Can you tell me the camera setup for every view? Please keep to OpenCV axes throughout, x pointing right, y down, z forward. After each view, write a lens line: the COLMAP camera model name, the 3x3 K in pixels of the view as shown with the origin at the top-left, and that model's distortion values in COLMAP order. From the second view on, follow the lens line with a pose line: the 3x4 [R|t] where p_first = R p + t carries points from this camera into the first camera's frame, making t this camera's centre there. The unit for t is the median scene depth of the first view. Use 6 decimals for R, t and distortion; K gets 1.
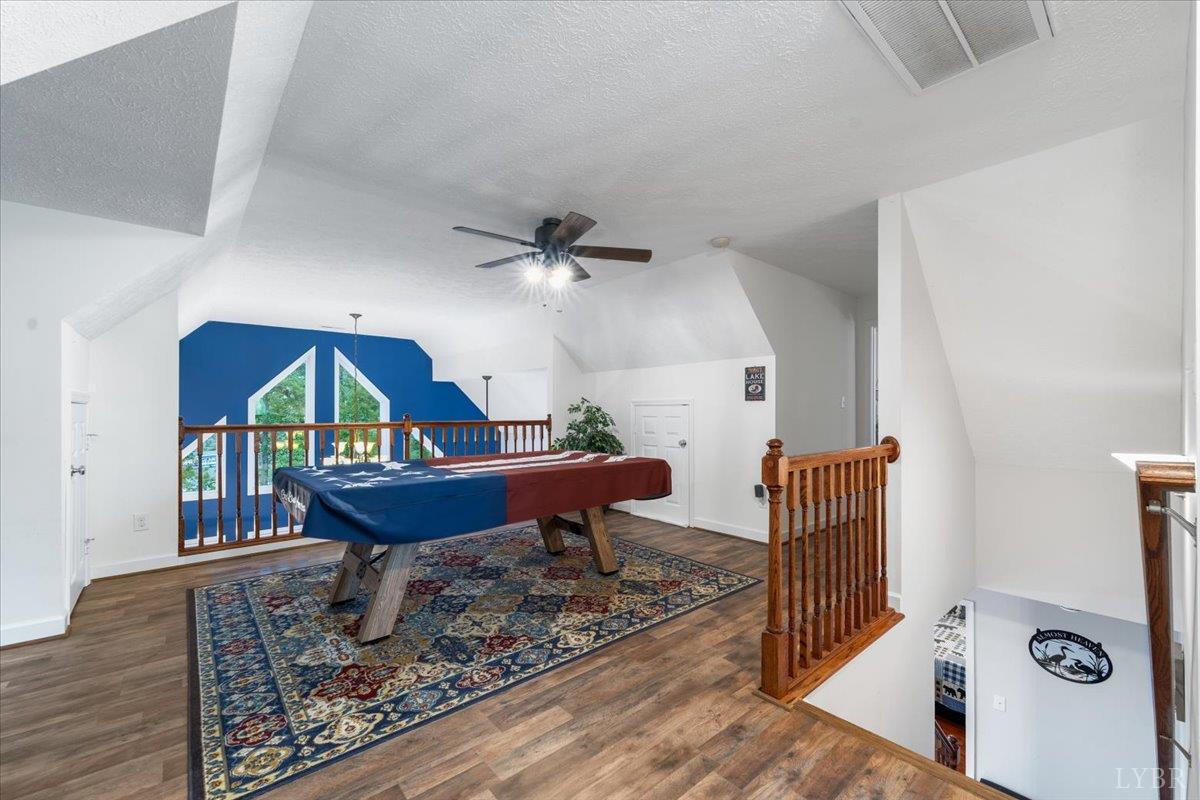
lens RADIAL K [[493.2, 0, 600.8], [0, 493.2, 406.3], [0, 0, 1]] dist [0.000726, 0.000264]
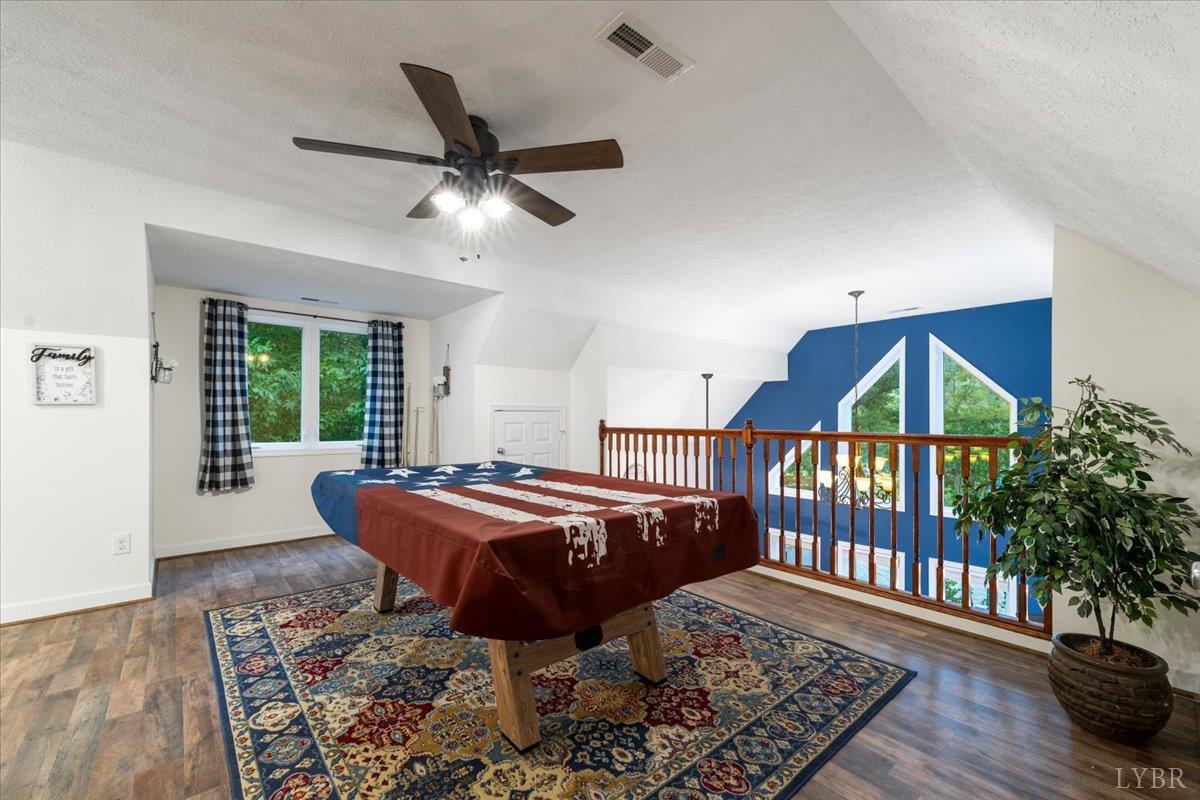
lens RADIAL K [[493.2, 0, 600.8], [0, 493.2, 406.3], [0, 0, 1]] dist [0.000726, 0.000264]
pose [[0.002428, -0.018909, -0.999818, 0.718432], [0.009871, 0.999773, -0.018884, 0.014441], [0.999948, -0.009823, 0.002614, 1.497435]]
